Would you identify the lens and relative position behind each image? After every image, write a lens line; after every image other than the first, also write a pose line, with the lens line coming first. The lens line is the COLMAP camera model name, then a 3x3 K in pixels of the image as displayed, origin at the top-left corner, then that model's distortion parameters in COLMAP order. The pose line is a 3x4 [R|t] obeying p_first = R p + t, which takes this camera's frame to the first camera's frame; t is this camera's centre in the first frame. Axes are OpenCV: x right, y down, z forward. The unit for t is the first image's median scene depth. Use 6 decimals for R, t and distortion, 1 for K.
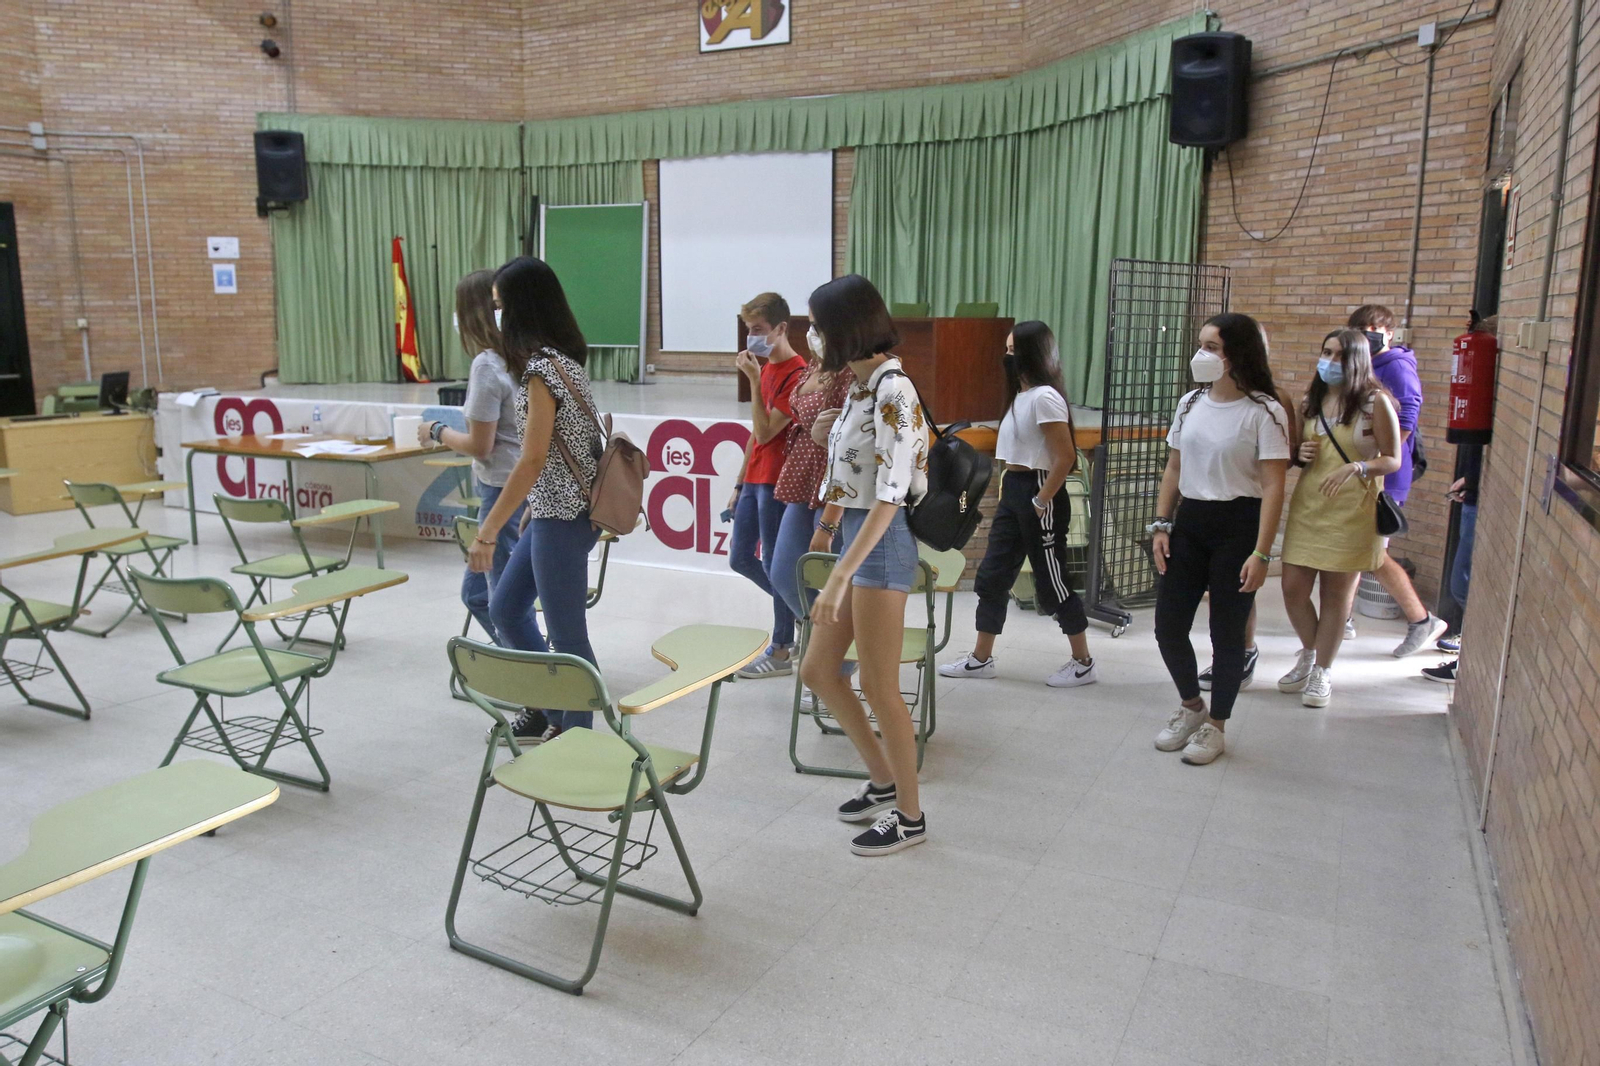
lens RADIAL K [[1163.4, 0, 800.0], [0, 1163.4, 533.0], [0, 0, 1]] dist [-0.077365, 0.042186]
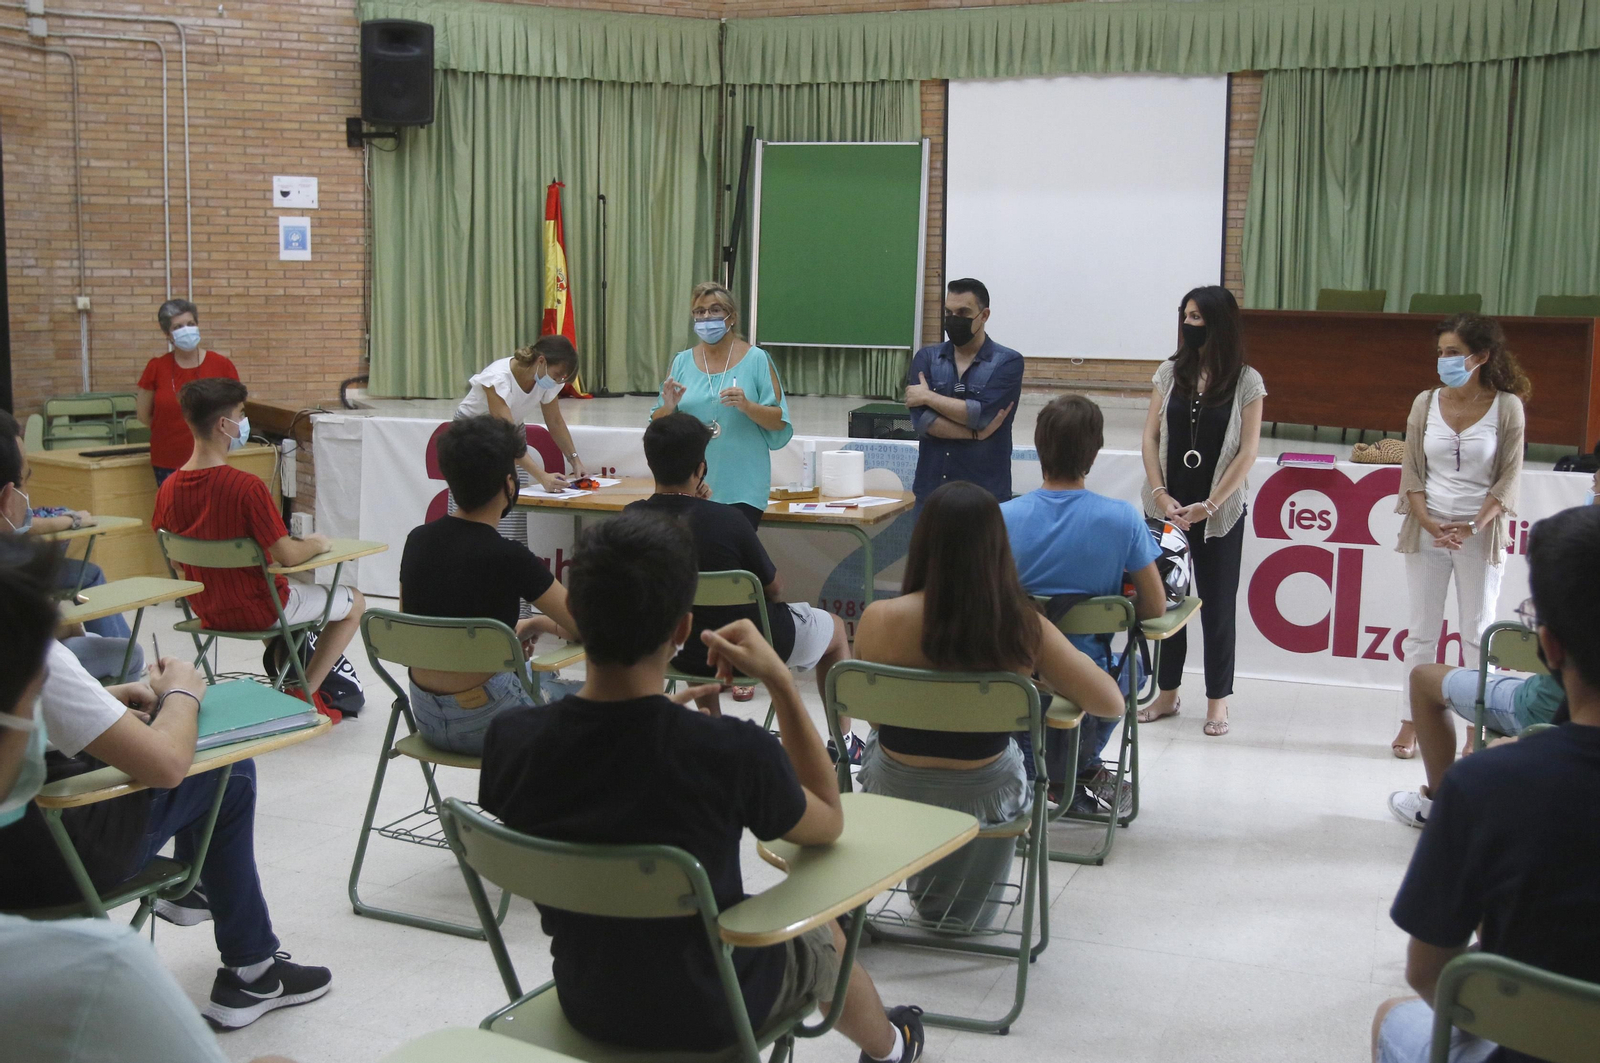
lens RADIAL K [[1662.4, 0, 800.5], [0, 1662.4, 499.3], [0, 0, 1]] dist [-0.061223, 0.055708]
pose [[0.995532, -0.003126, 0.094374, -0.313863], [0.008955, 0.998073, -0.061404, -0.012013], [-0.094001, 0.061975, 0.993641, 0.035437]]
